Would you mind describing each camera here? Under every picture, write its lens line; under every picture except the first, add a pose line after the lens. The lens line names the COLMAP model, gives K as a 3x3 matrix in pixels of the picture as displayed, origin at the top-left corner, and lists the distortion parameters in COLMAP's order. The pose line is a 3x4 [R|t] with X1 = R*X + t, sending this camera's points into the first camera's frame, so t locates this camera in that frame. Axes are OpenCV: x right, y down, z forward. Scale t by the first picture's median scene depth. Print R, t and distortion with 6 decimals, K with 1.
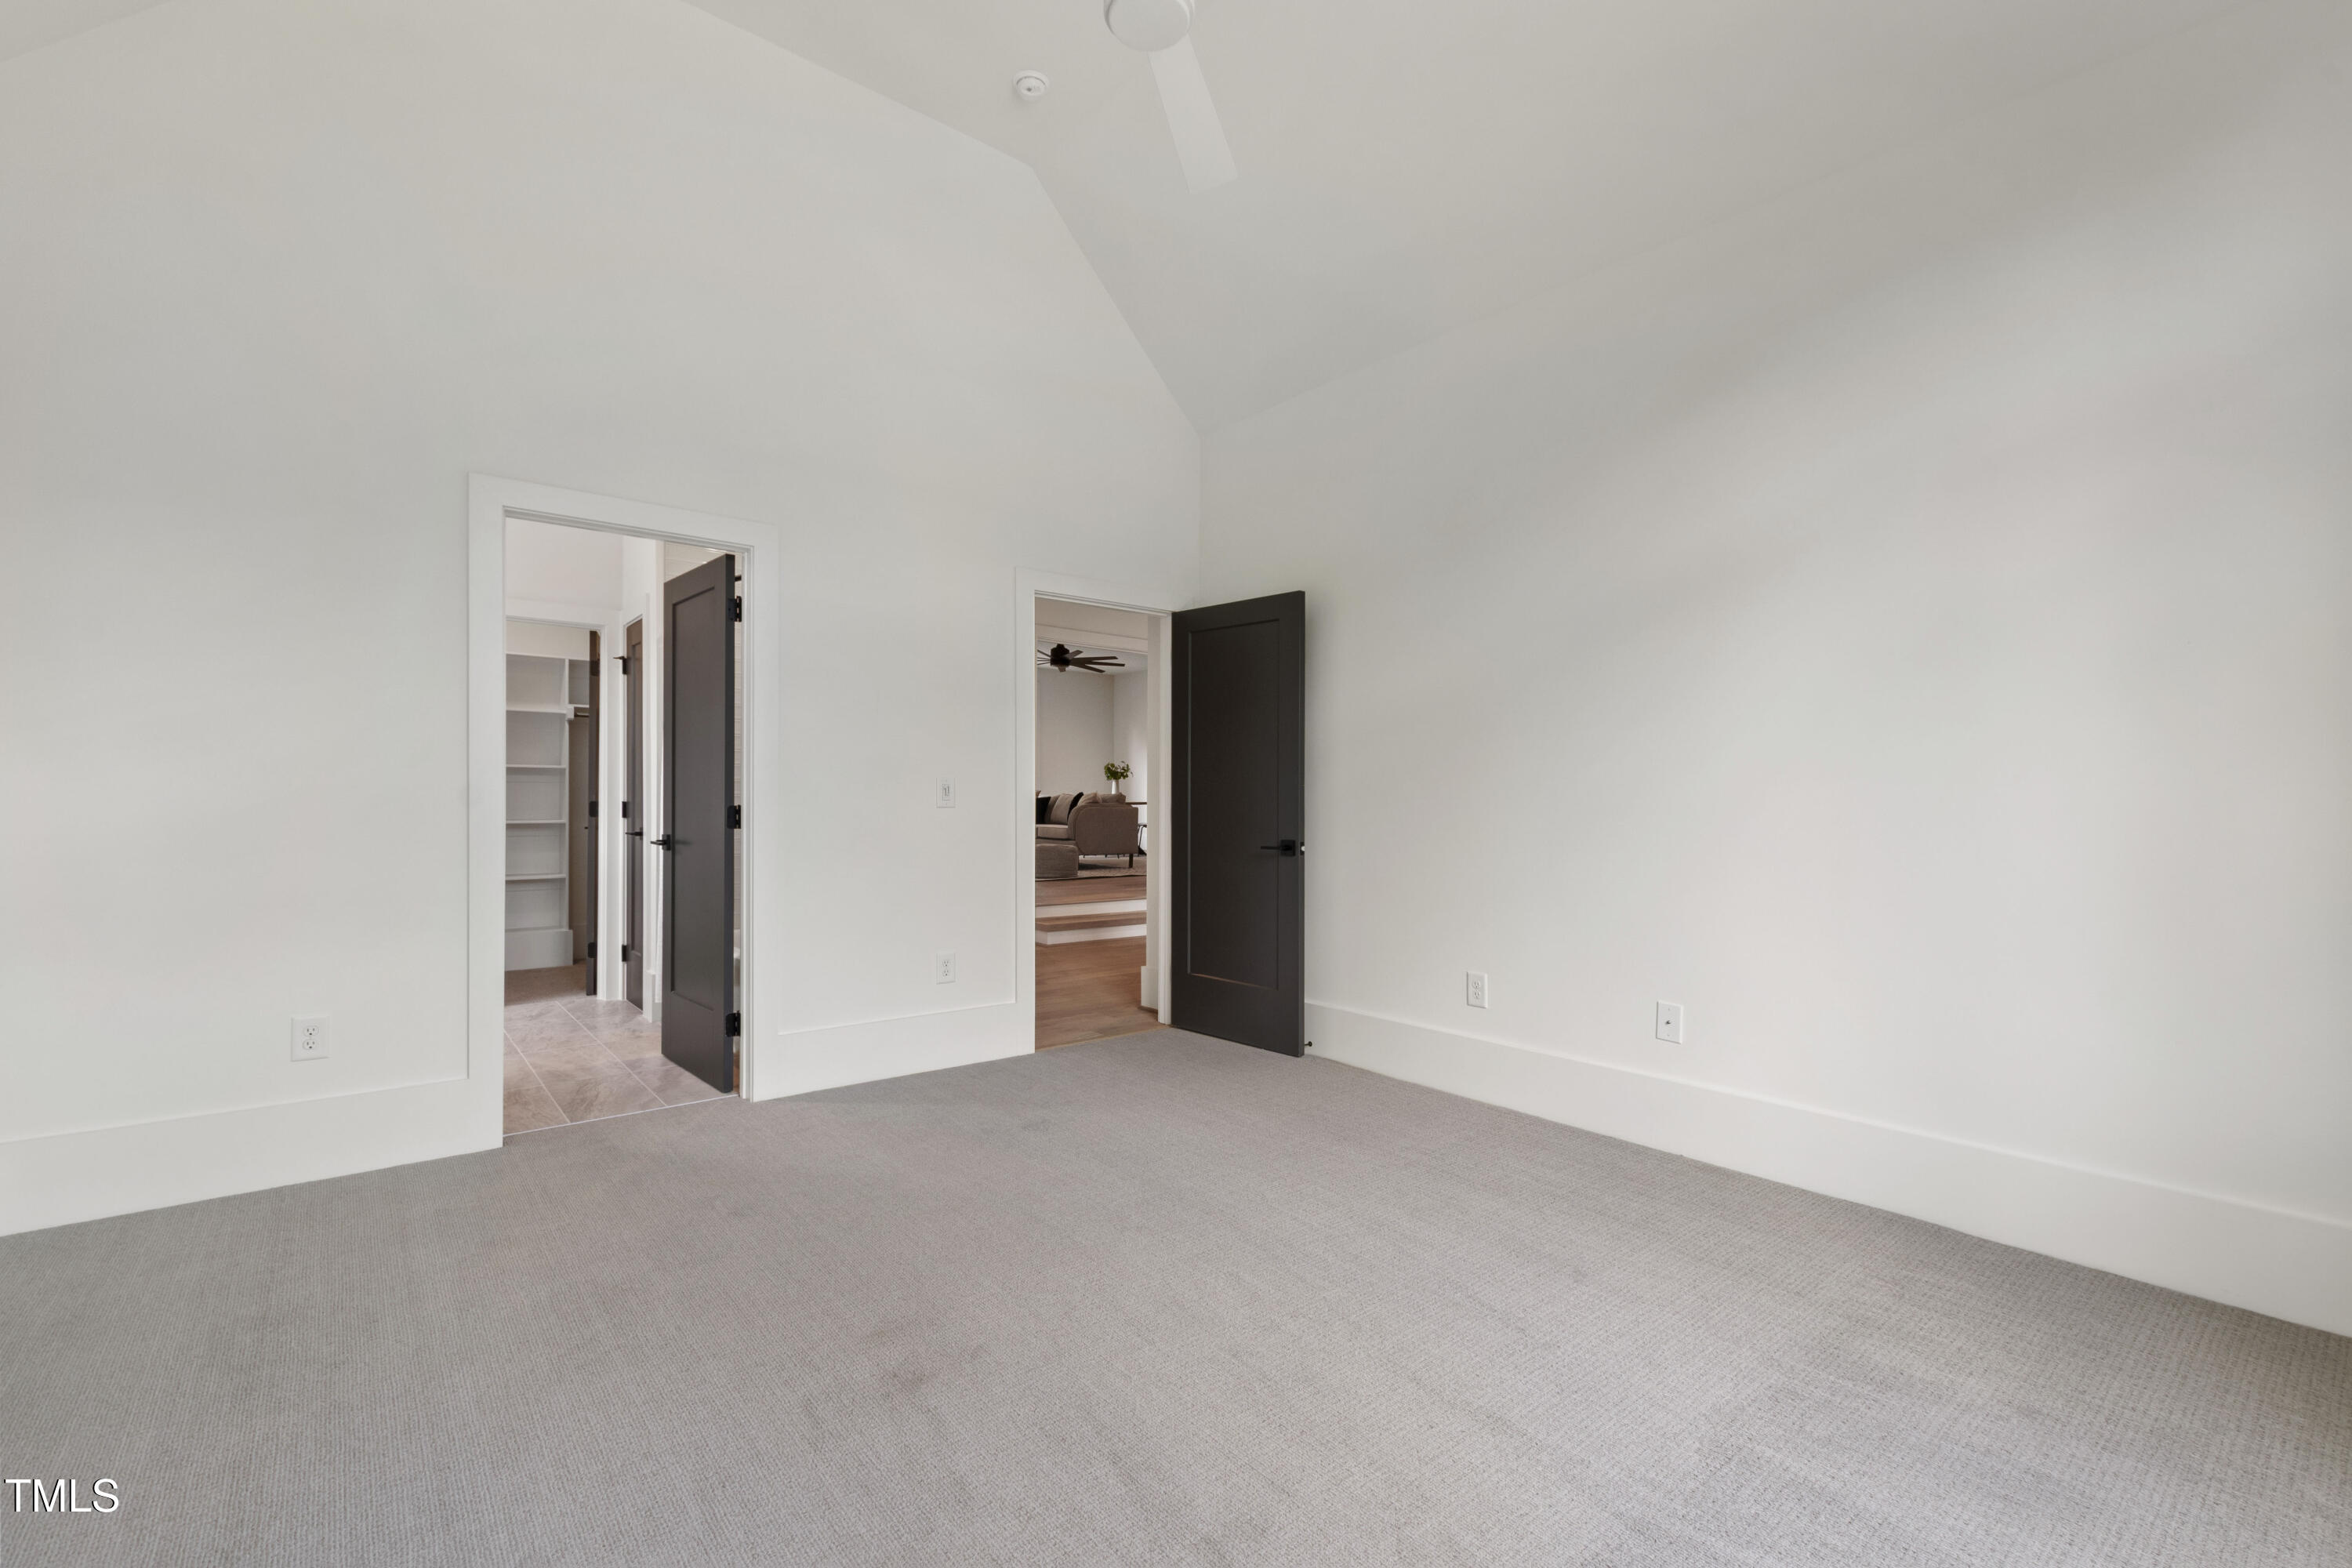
lens RADIAL K [[1018.0, 0, 1175.4], [0, 1018.0, 785.4], [0, 0, 1]] dist [0.000301, 0.000111]
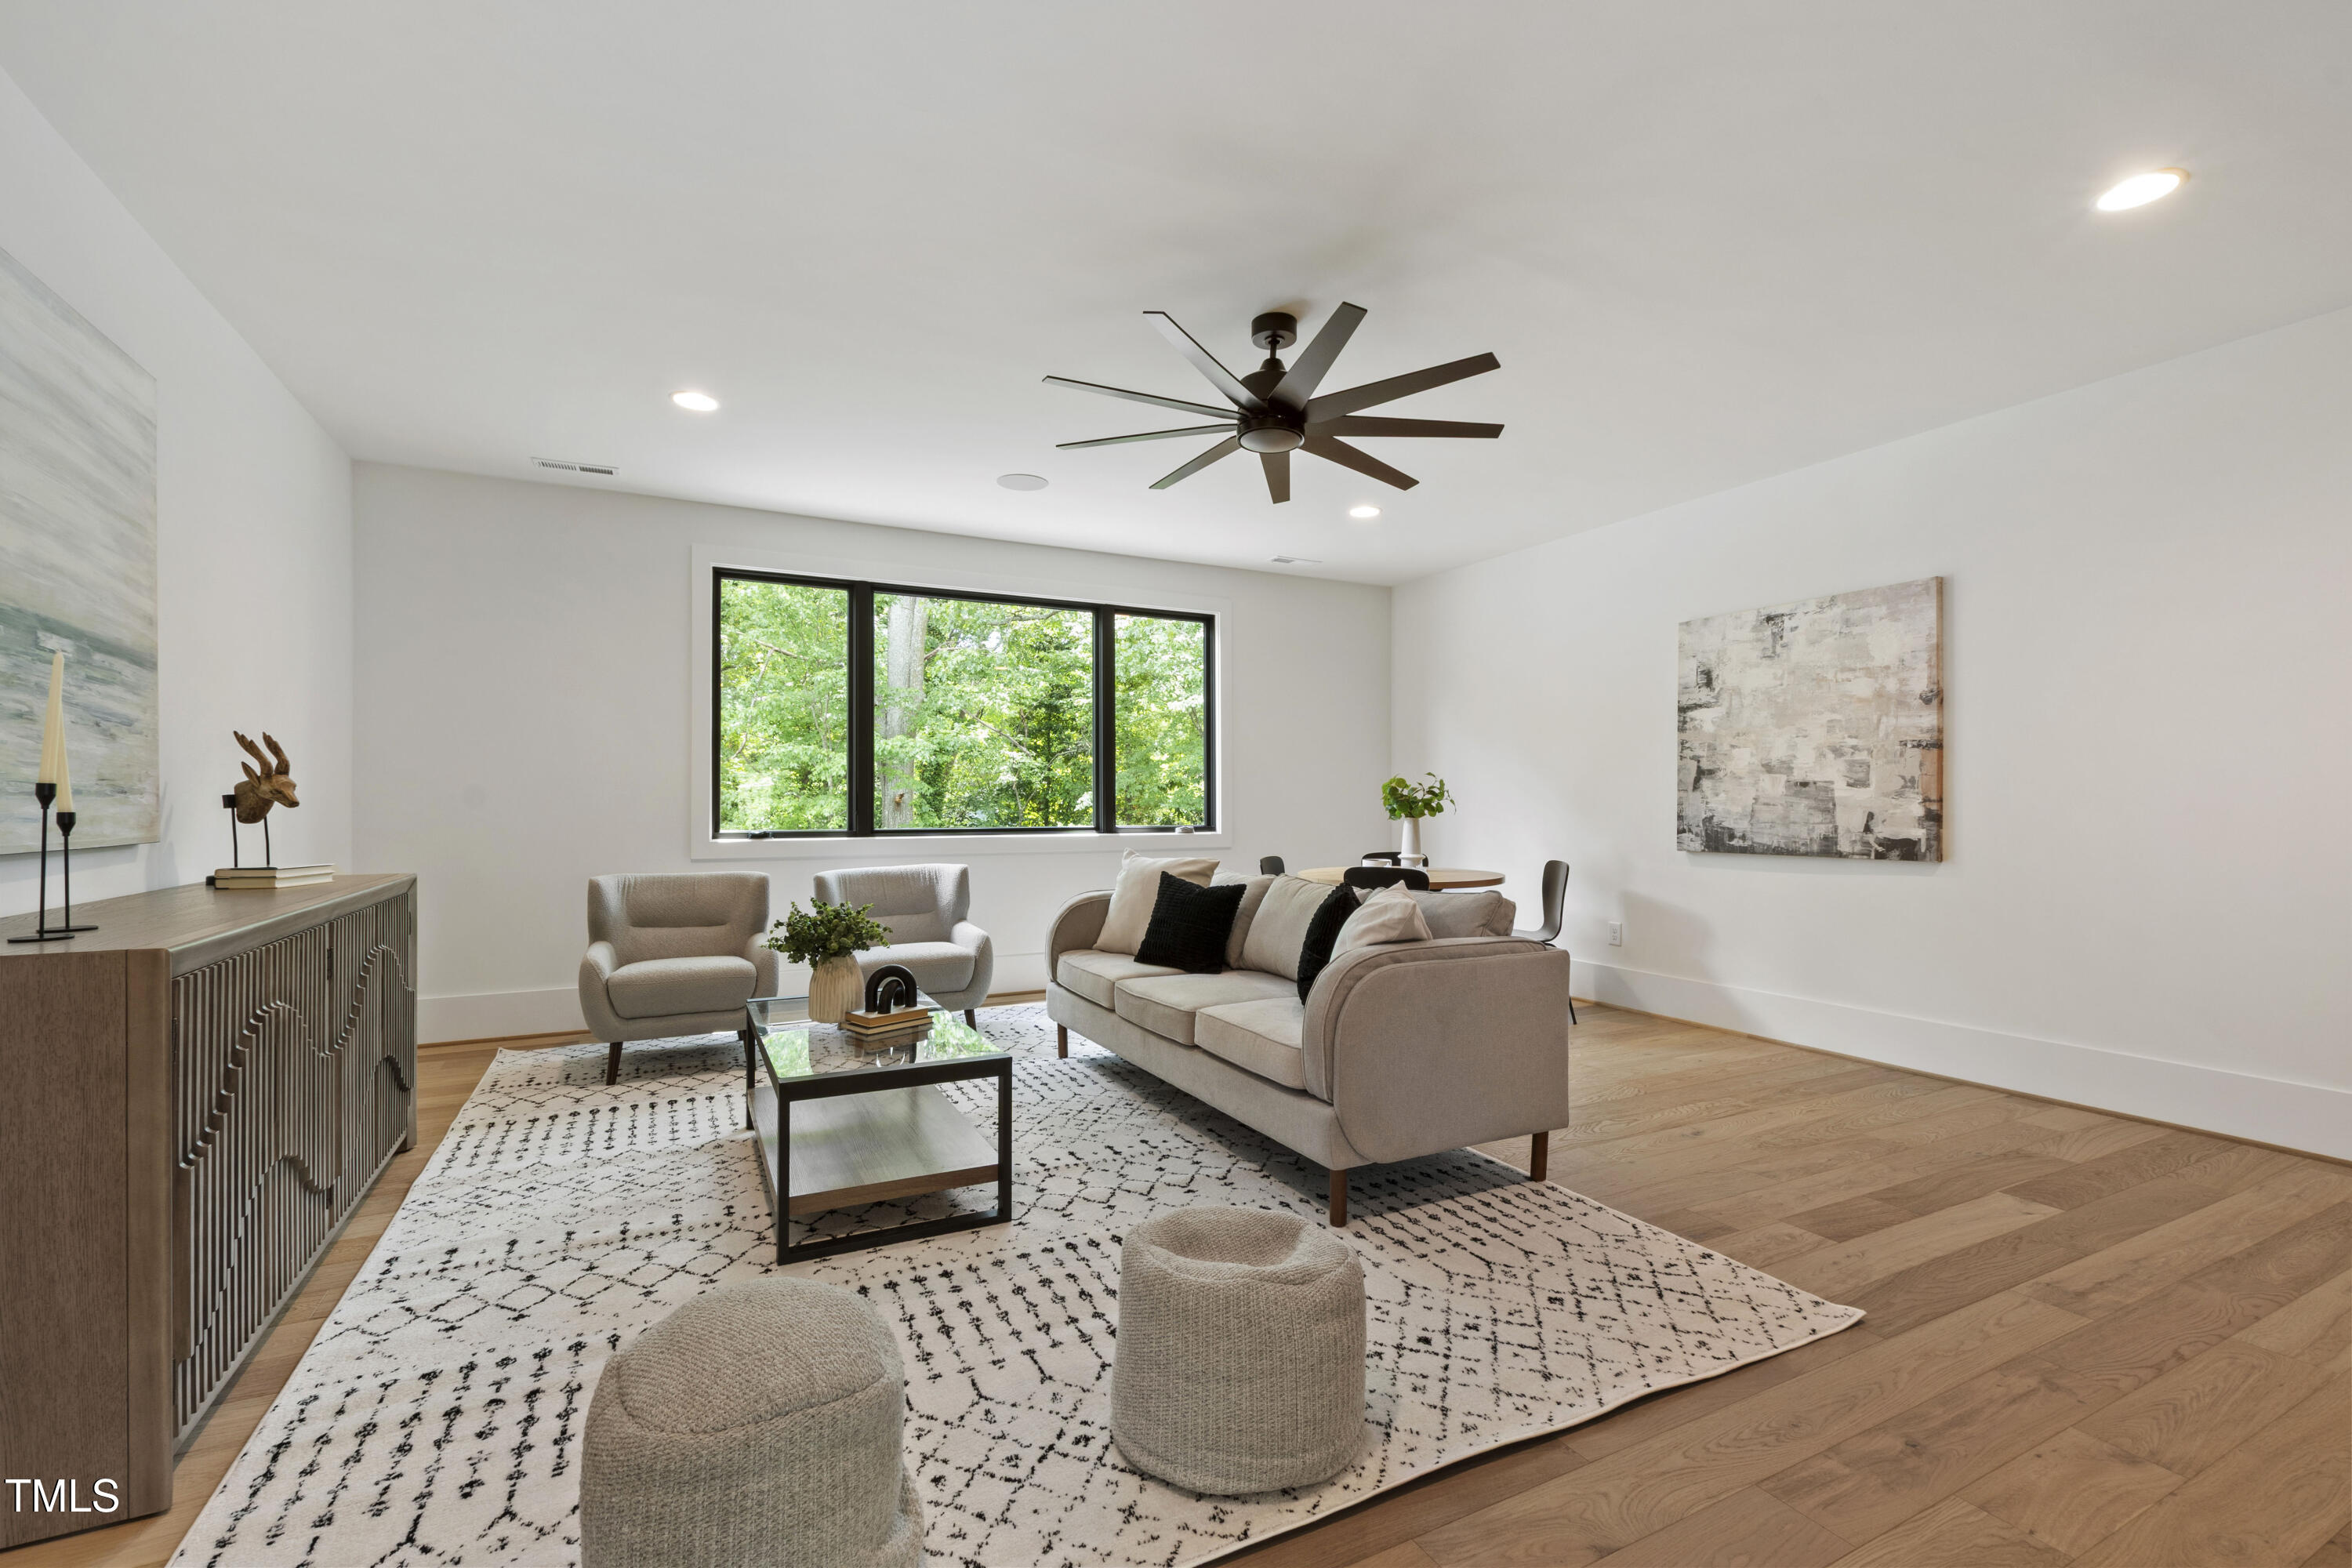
lens RADIAL K [[1018.0, 0, 1167.9], [0, 1018.0, 795.9], [0, 0, 1]] dist [0.000301, 0.000111]
pose [[0.975686, 0.001136, -0.219171, -0.075628], [-0.001685, 0.999996, -0.002317, -0.015986], [0.219167, 0.002630, 0.975684, 0.688826]]
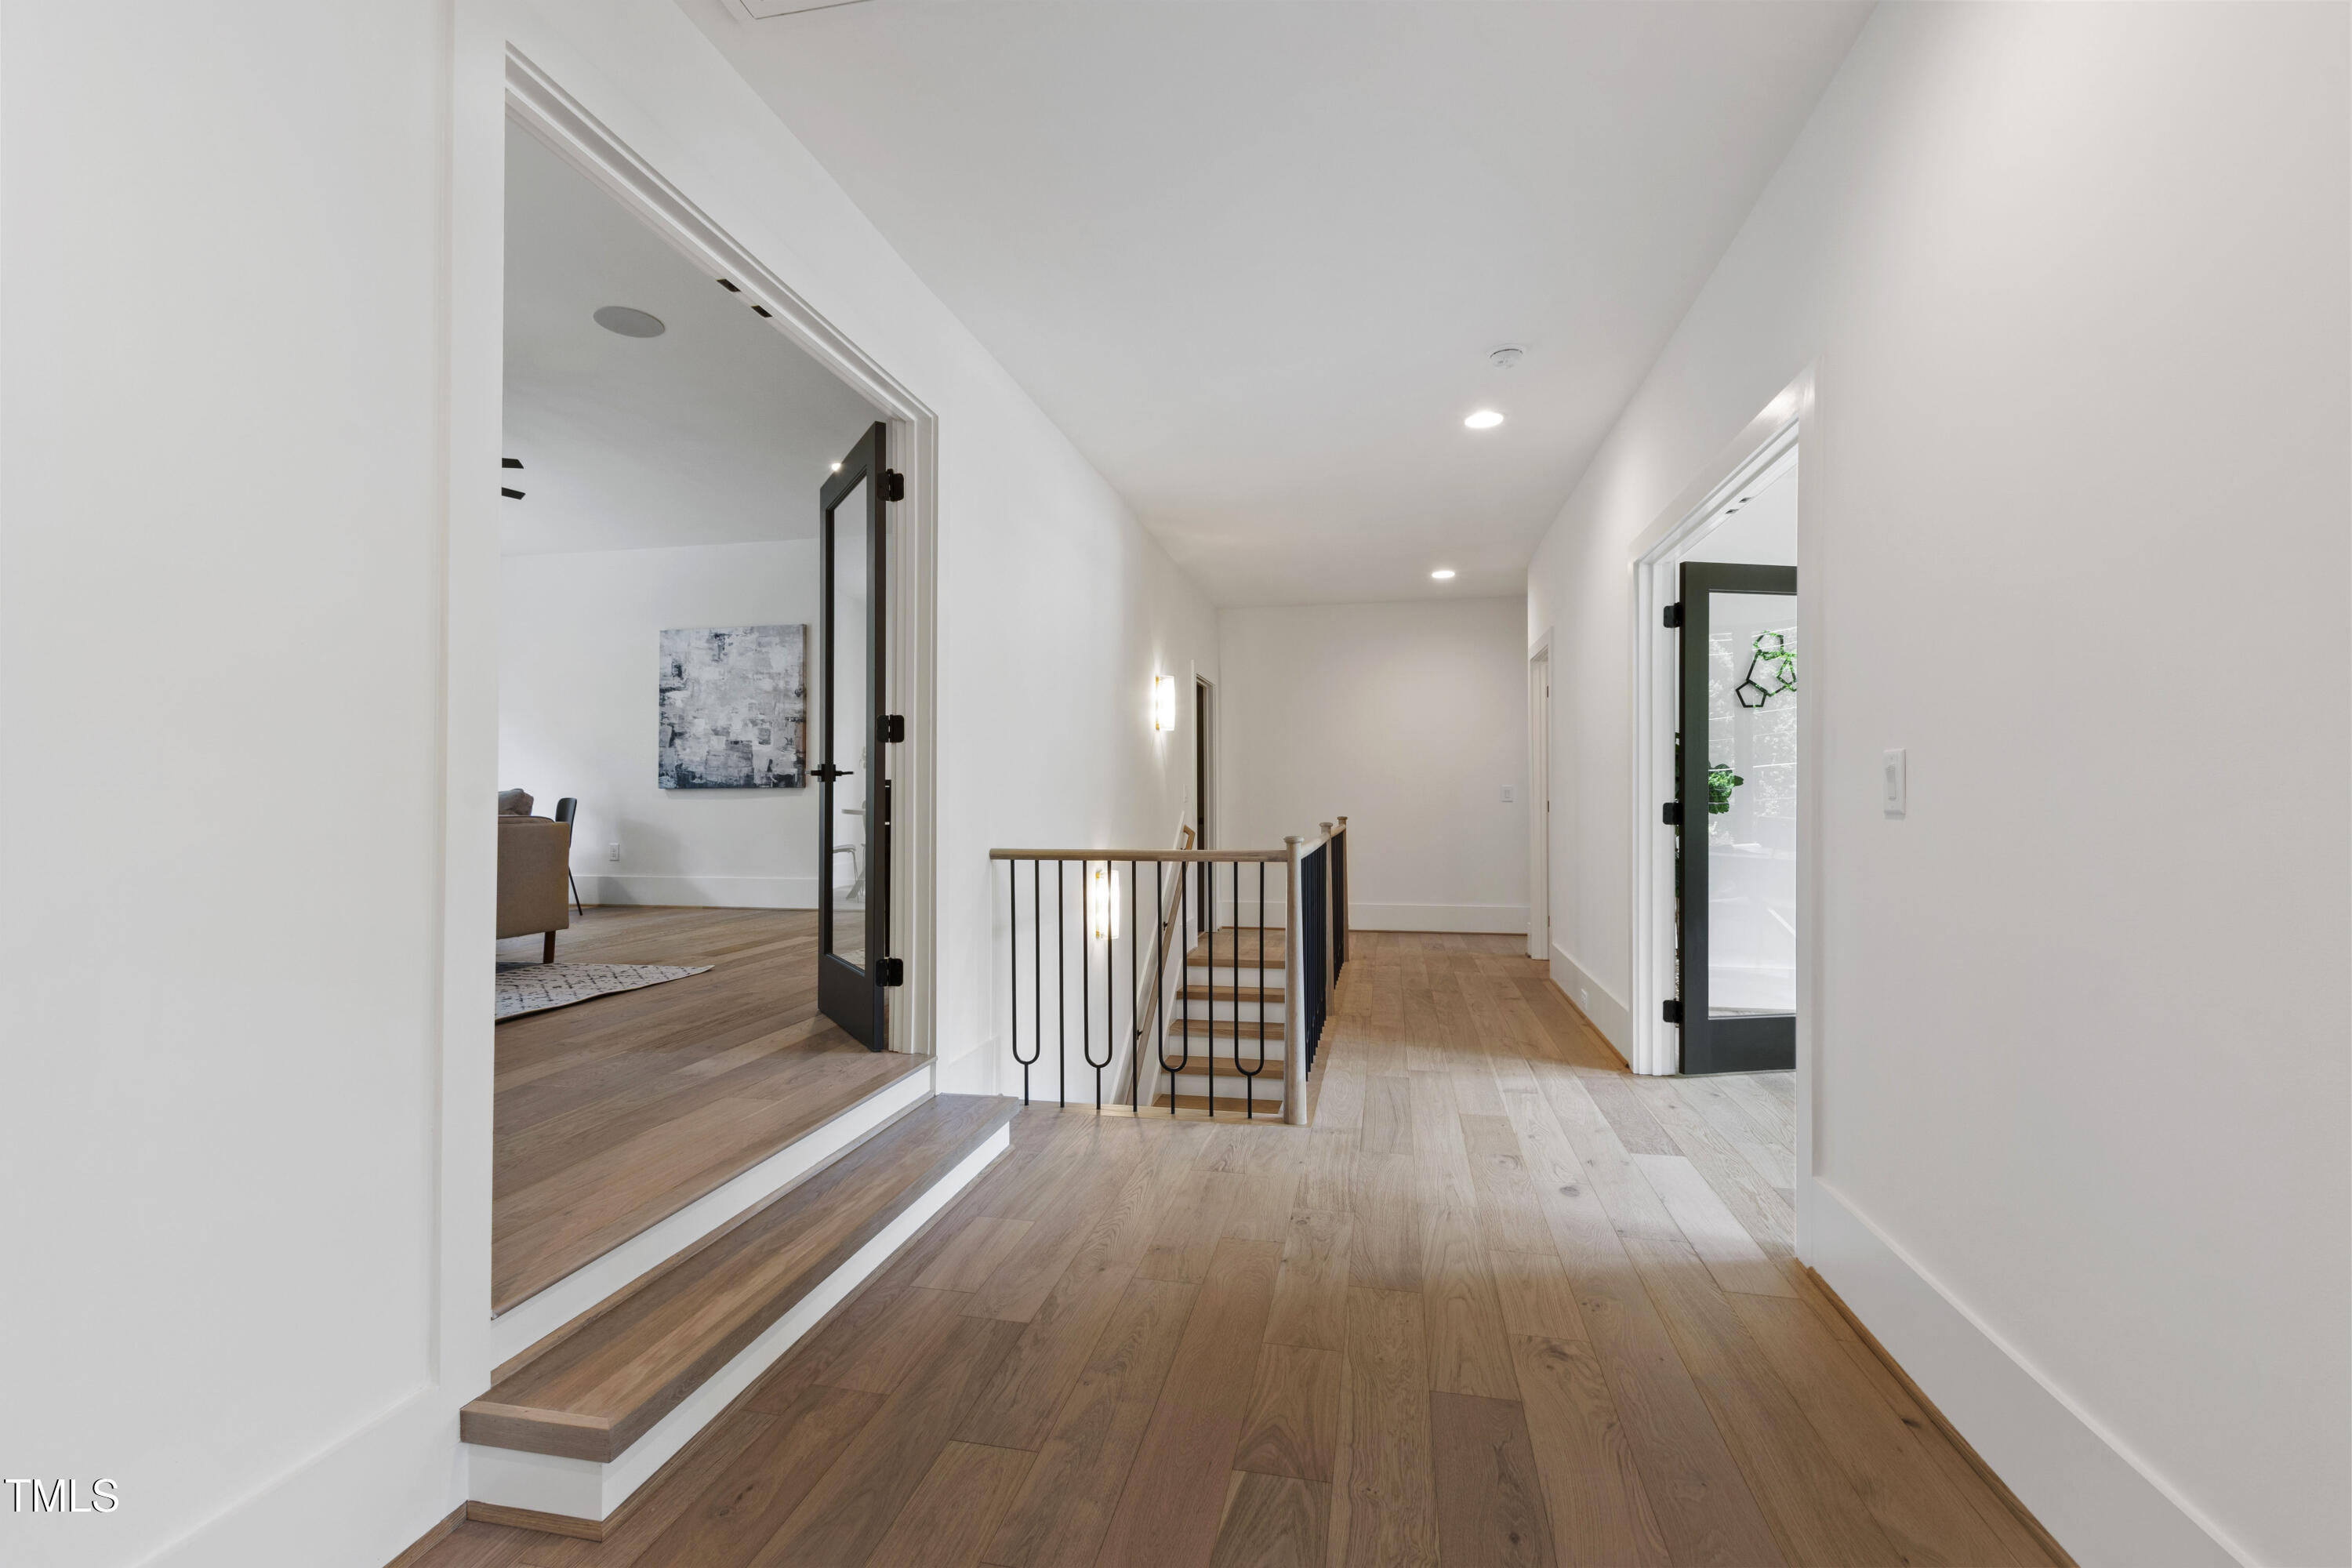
lens RADIAL K [[1018.0, 0, 1171.8], [0, 1018.0, 787.7], [0, 0, 1]] dist [0.000301, 0.000111]
pose [[0.783805, 0.003652, 0.620996, -0.101569], [-0.002353, 0.999993, -0.002912, 0.008015], [-0.621003, 0.000821, 0.783808, 0.460856]]
